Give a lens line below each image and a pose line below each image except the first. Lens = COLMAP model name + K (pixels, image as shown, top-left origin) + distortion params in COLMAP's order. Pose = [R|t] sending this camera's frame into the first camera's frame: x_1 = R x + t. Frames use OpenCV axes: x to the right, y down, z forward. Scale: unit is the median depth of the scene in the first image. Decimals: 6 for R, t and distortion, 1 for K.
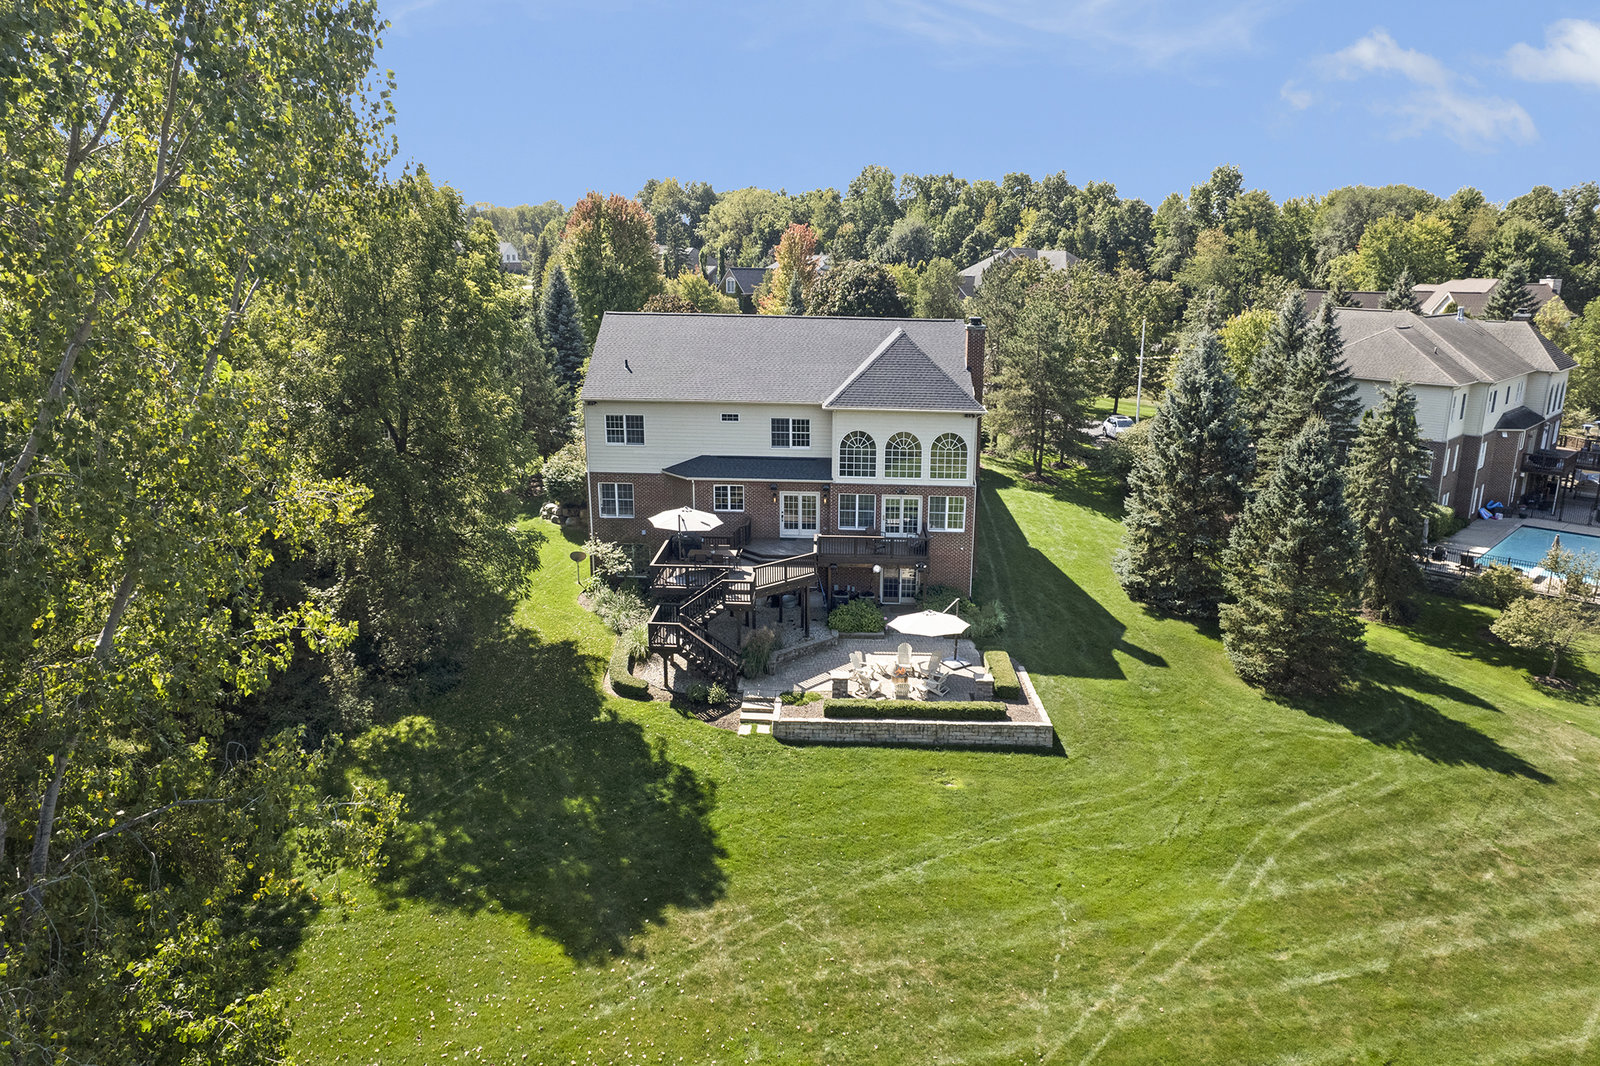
lens RADIAL K [[1007.5, 0, 800.0], [0, 1007.5, 533.0], [0, 0, 1]] dist [-0.054045, 0.073419]
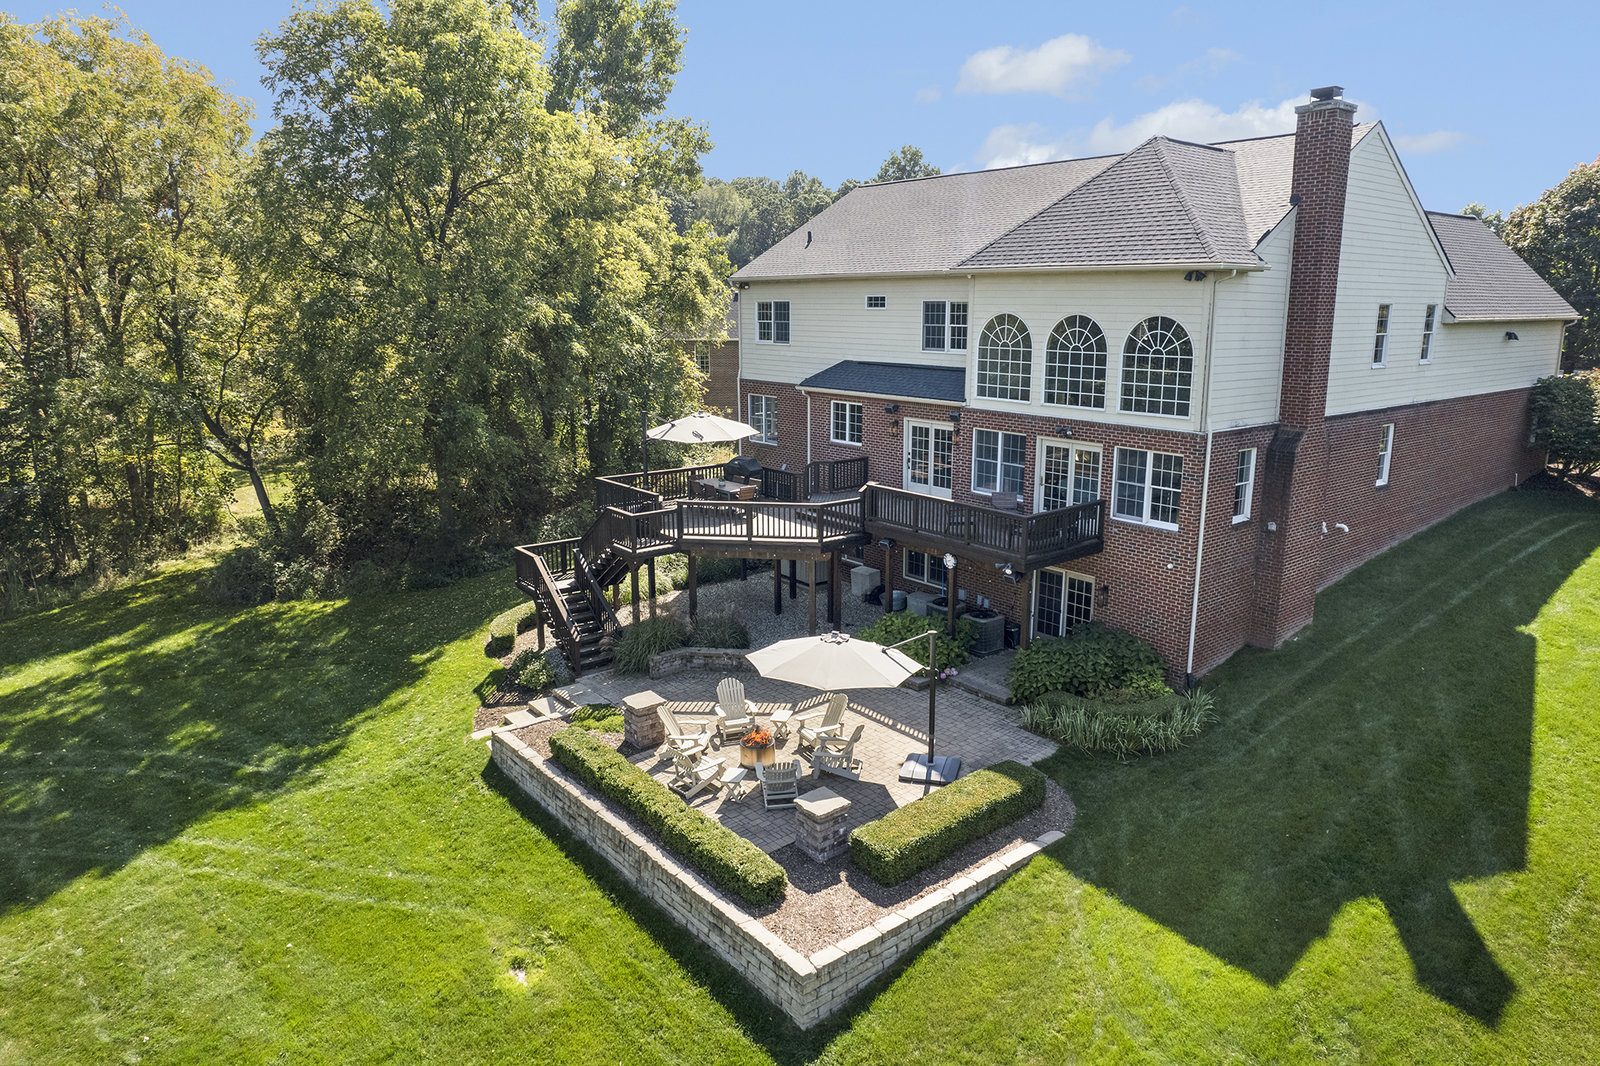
lens RADIAL K [[998.8, 0, 774.9], [0, 998.8, 474.0], [0, 0, 1]] dist [0.001039, 0.000229]
pose [[0.625314, 0.110182, -0.772555, 0.433988], [-0.177051, 0.984197, -0.002941, 0.008180], [0.760023, 0.138621, 0.634940, 0.609641]]
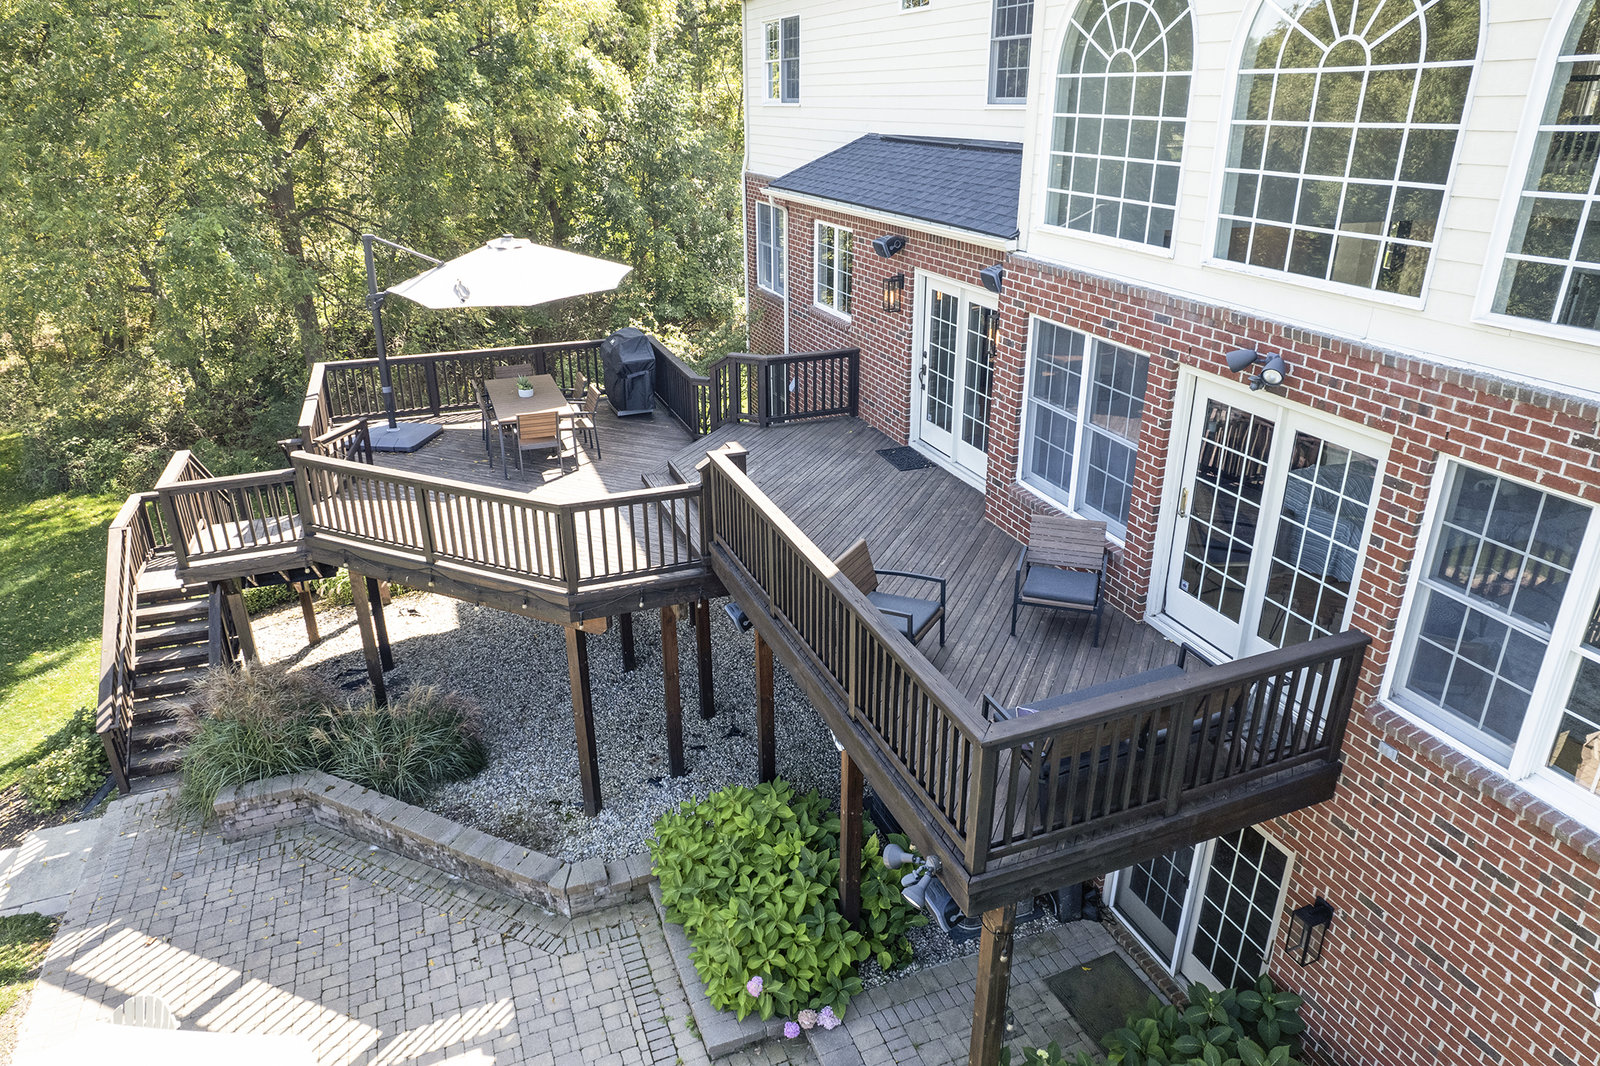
lens RADIAL K [[980.5, 0, 799.1], [0, 980.5, 473.9], [0, 0, 1]] dist [-0.010341, -0.001105]
pose [[0.374914, 0.308849, -0.874100, 0.220451], [-0.212169, 0.946435, 0.243405, -0.050376], [0.902454, 0.094201, 0.420360, 0.945762]]
